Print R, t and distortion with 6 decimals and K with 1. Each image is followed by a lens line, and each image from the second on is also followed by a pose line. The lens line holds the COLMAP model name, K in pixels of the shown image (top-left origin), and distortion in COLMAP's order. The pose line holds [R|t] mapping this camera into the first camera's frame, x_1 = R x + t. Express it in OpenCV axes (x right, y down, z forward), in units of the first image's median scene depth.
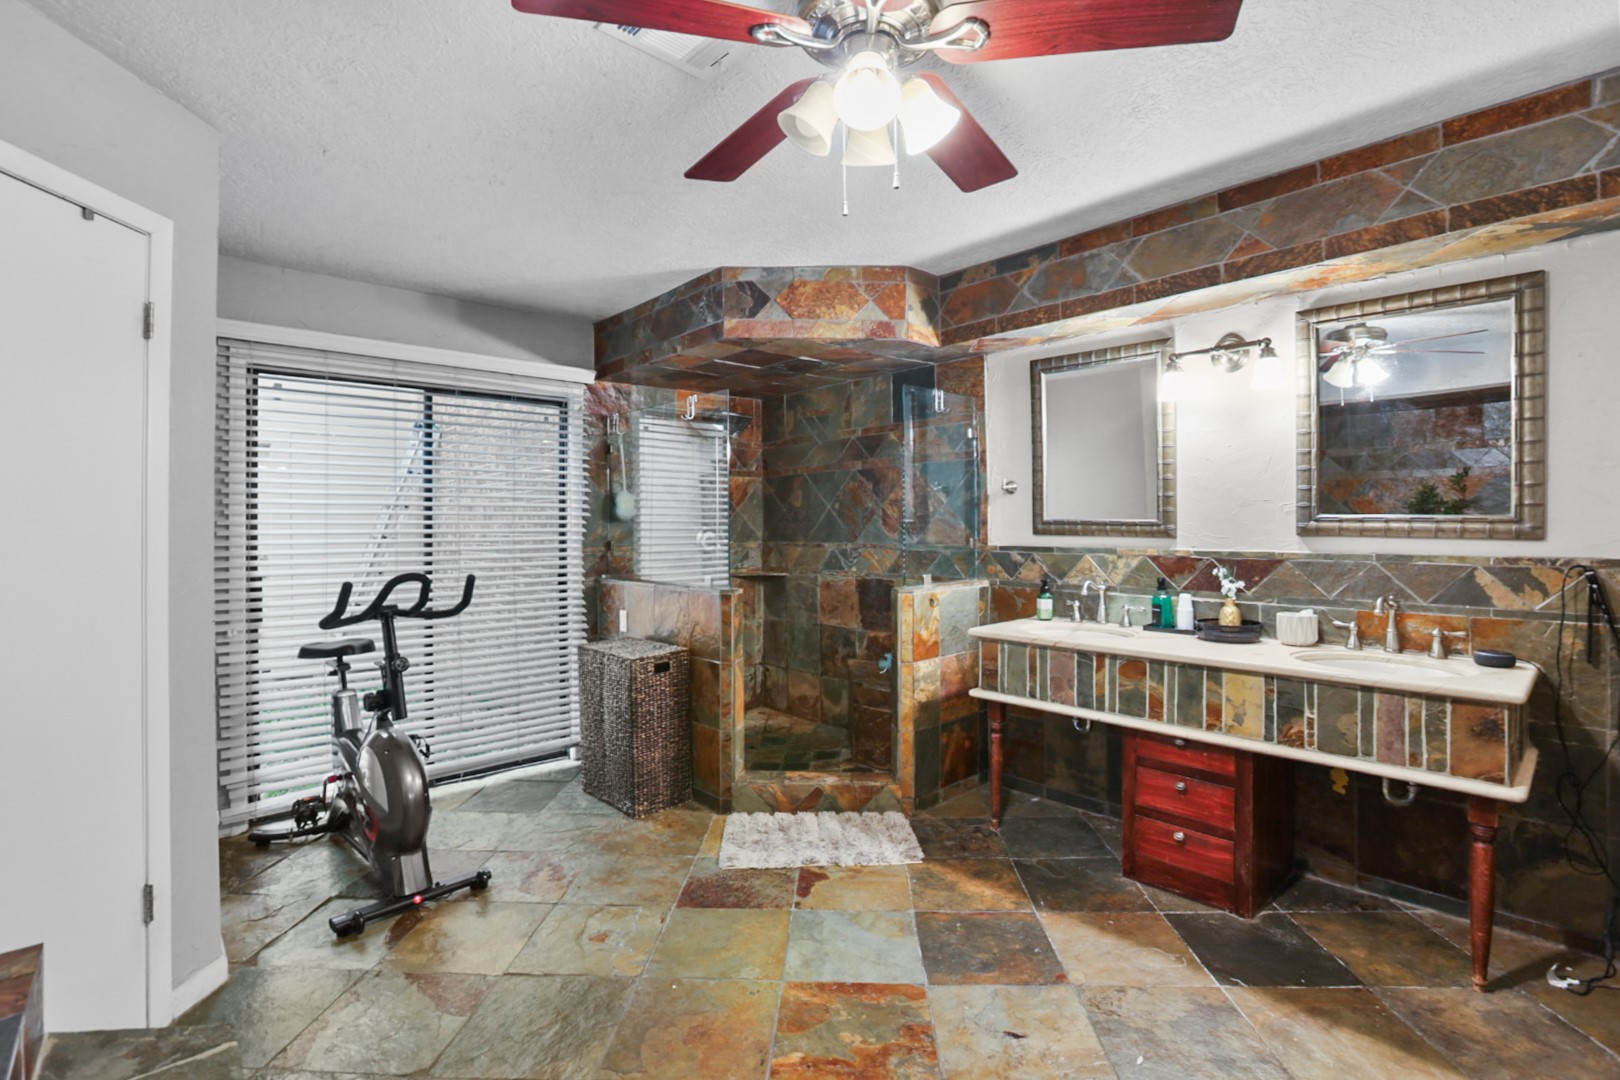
lens RADIAL K [[755.3, 0, 806.4], [0, 755.3, 511.9], [0, 0, 1]] dist [-0.061798, 0.028502]
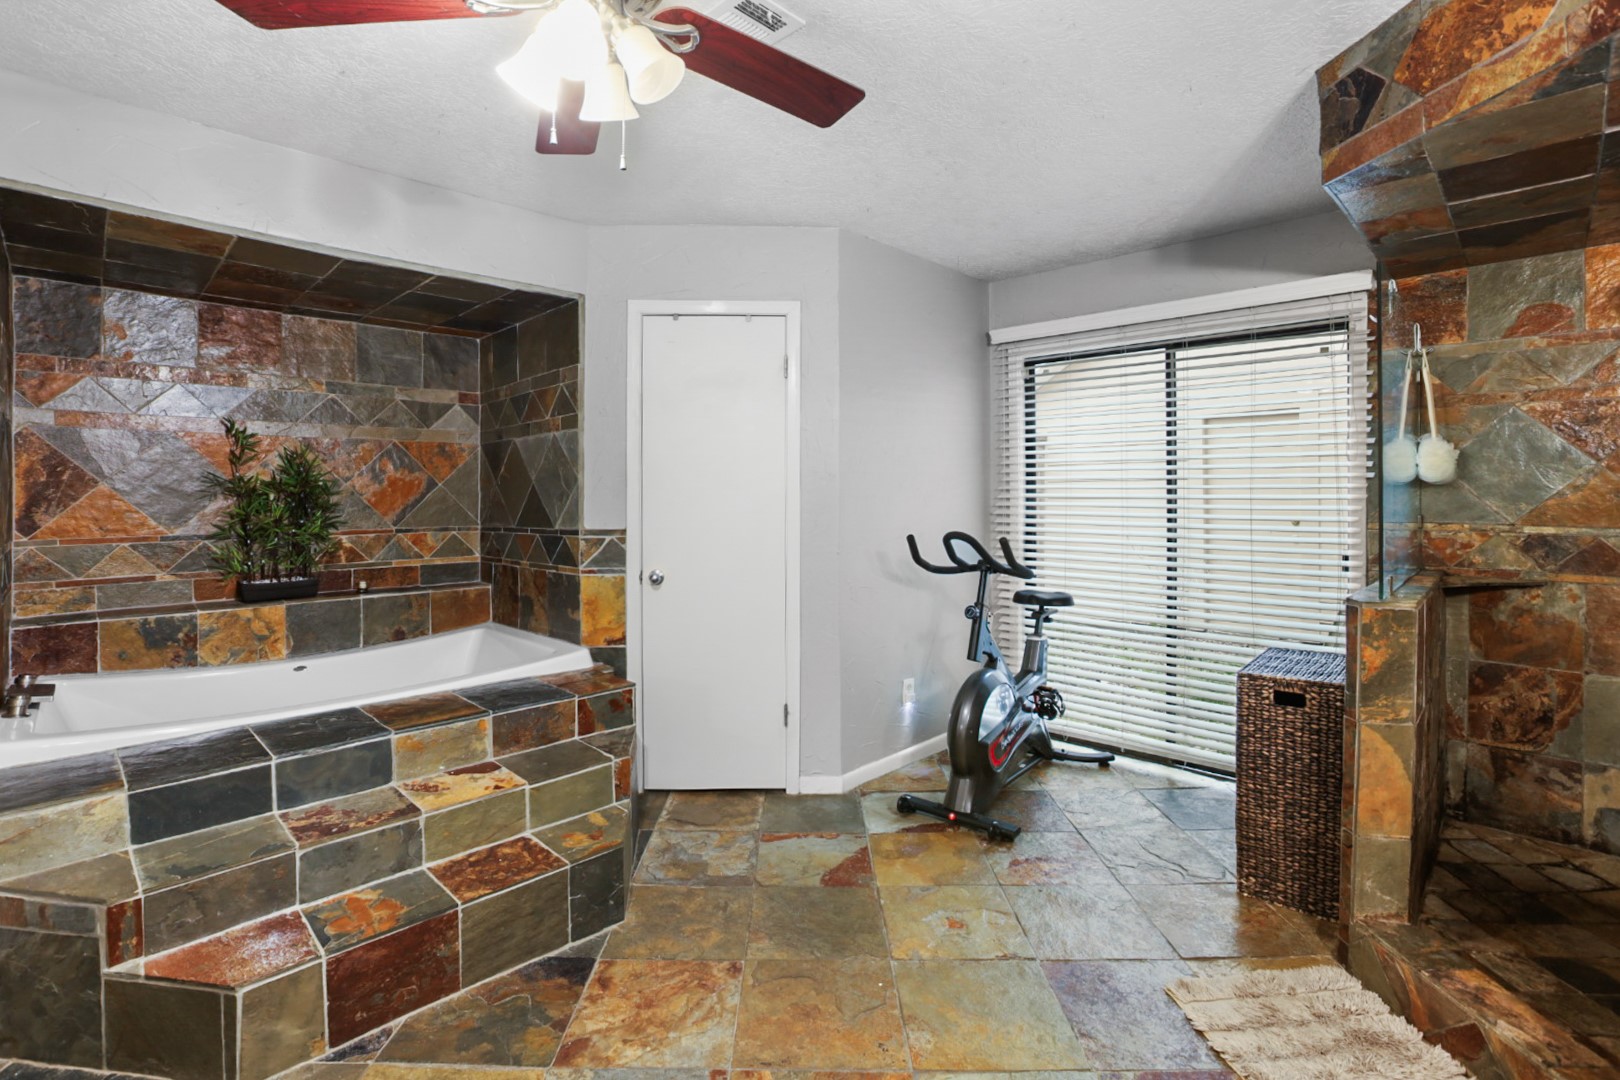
lens RADIAL K [[758.8, 0, 805.9], [0, 758.8, 488.1], [0, 0, 1]] dist [-0.045219, 0.014819]
pose [[0.049944, 0.000820, -0.998752, 0.480326], [0.014048, 0.999900, 0.001524, 0.008677], [0.998653, -0.014107, 0.049927, 0.554776]]
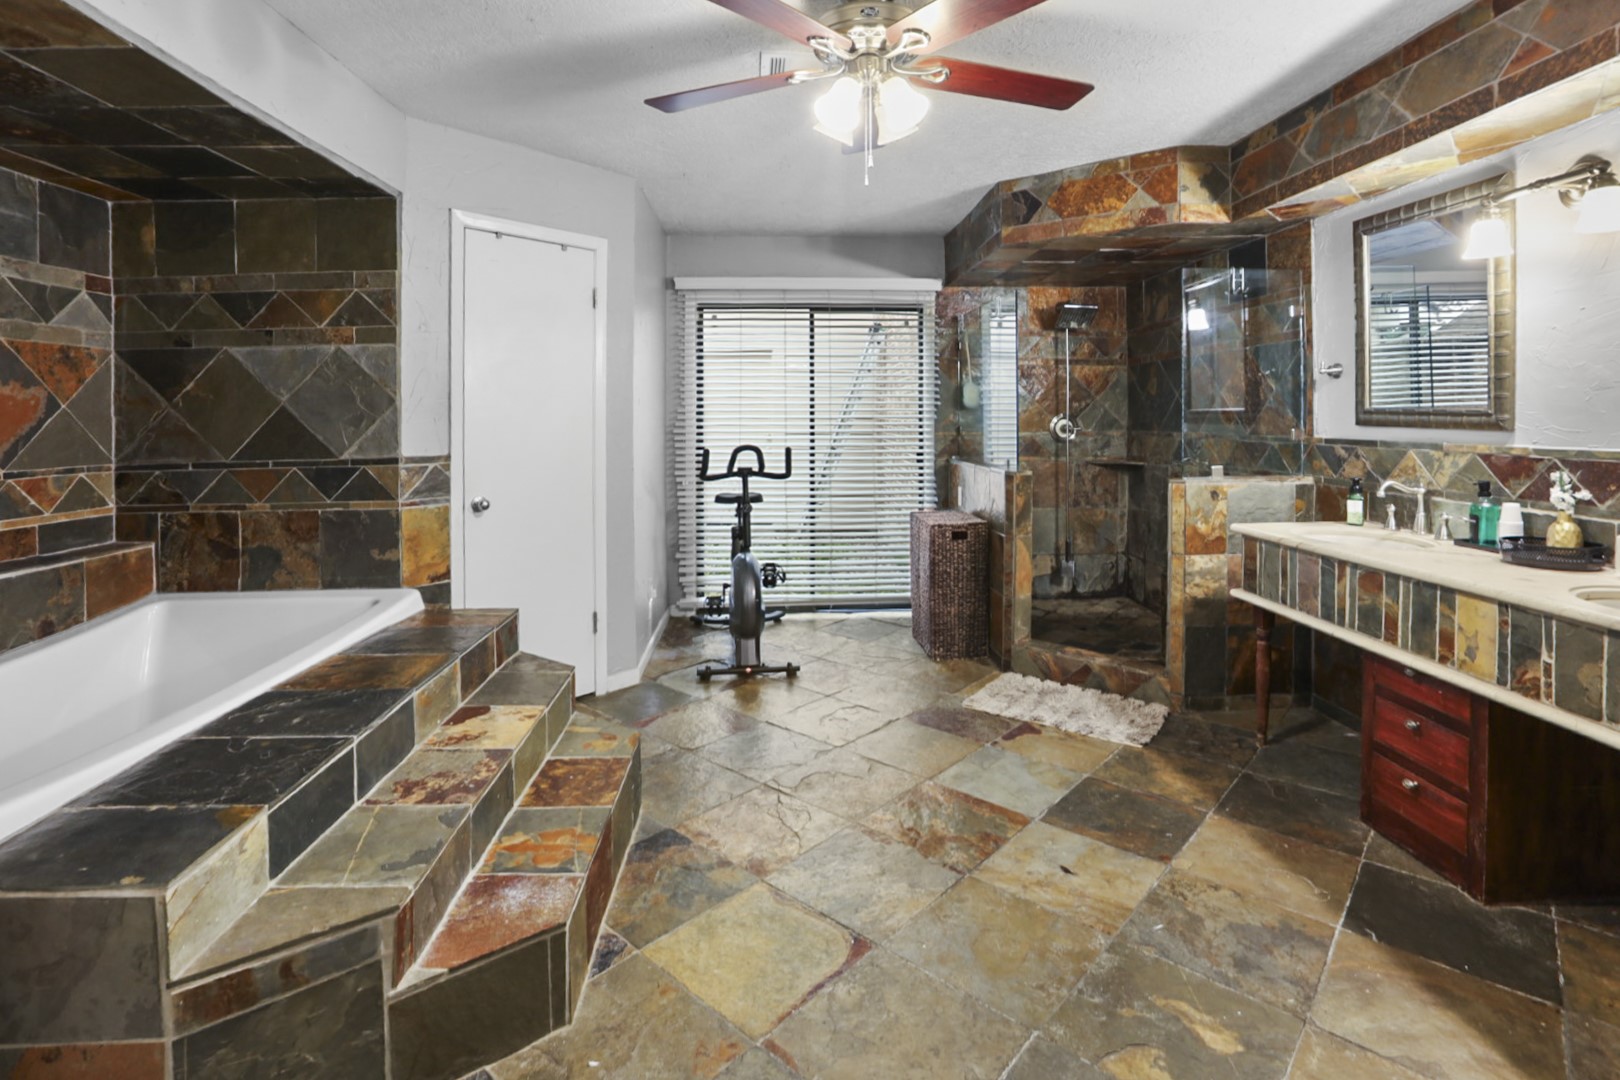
lens RADIAL K [[780.4, 0, 800.0], [0, 780.4, 410.8], [0, 0, 1]] dist [-0.037075, 0.012346]
pose [[0.765393, 0.001182, -0.643562, 0.410968], [0.007106, 0.999922, 0.010287, 0.000027], [0.643524, -0.012446, 0.765325, -0.081048]]
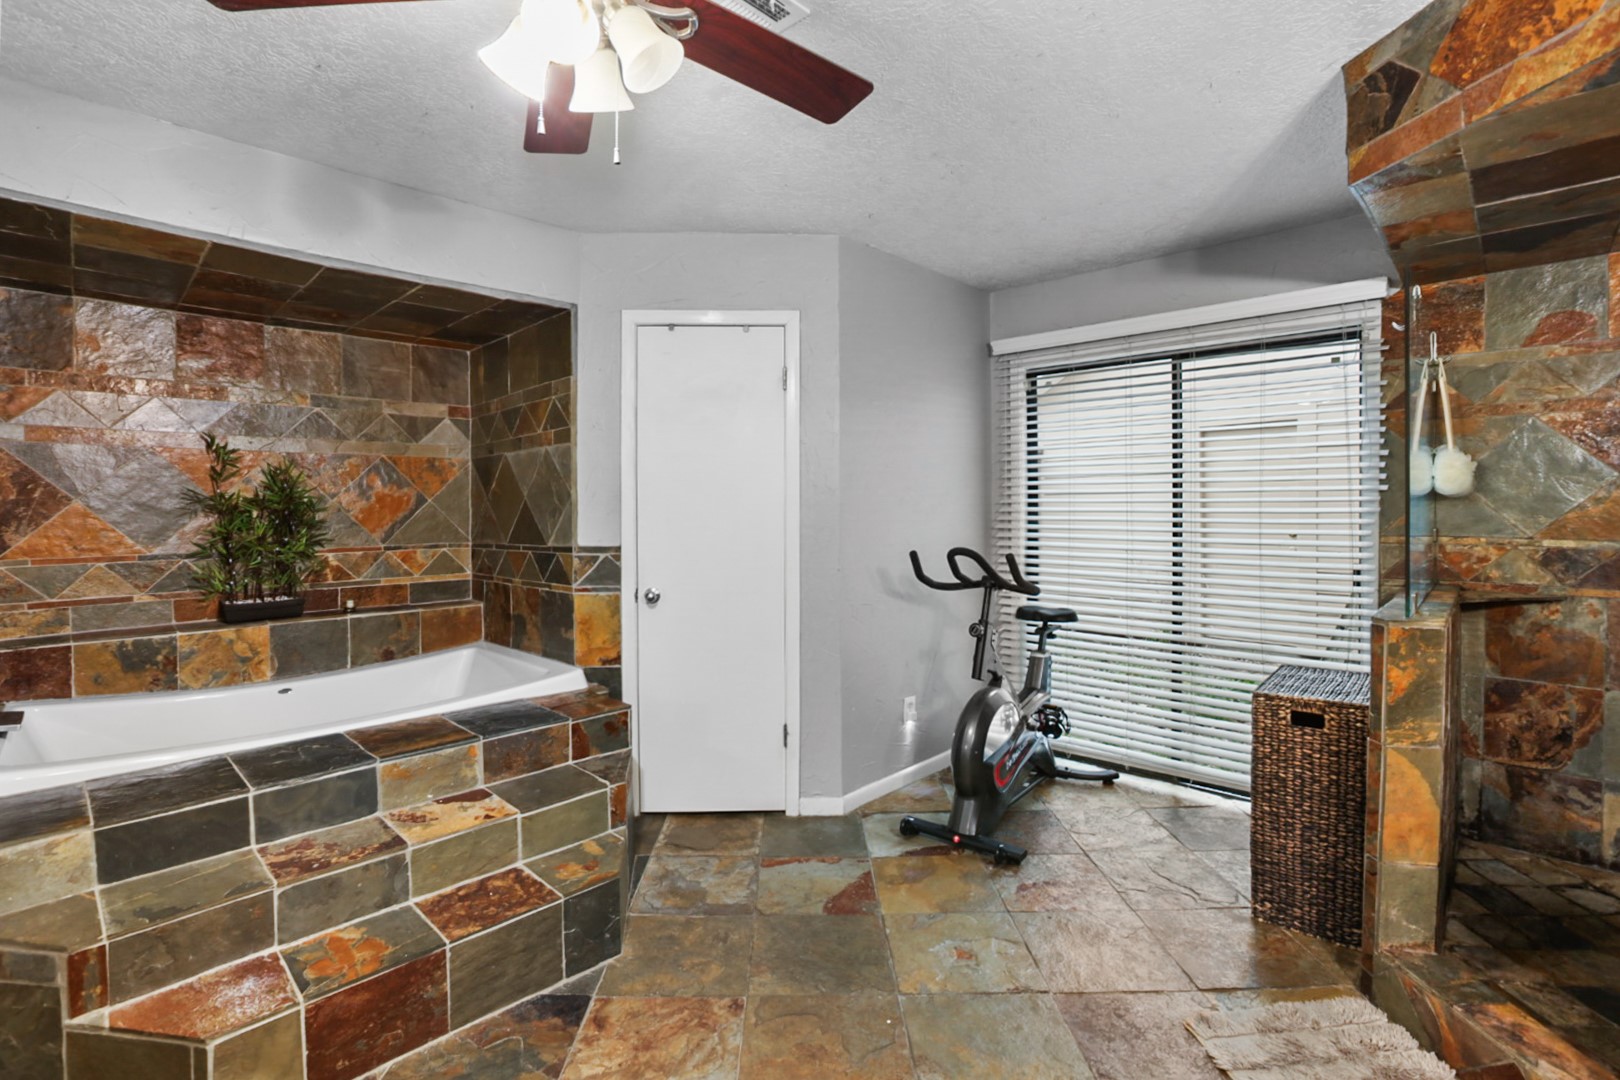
lens RADIAL K [[752.5, 0, 806.5], [0, 752.5, 505.1], [0, 0, 1]] dist [-0.043792, 0.013051]
pose [[0.059030, 0.006448, -0.998235, 0.446496], [0.017721, 0.999815, 0.007506, 0.005674], [0.998099, -0.018132, 0.058905, 0.549083]]
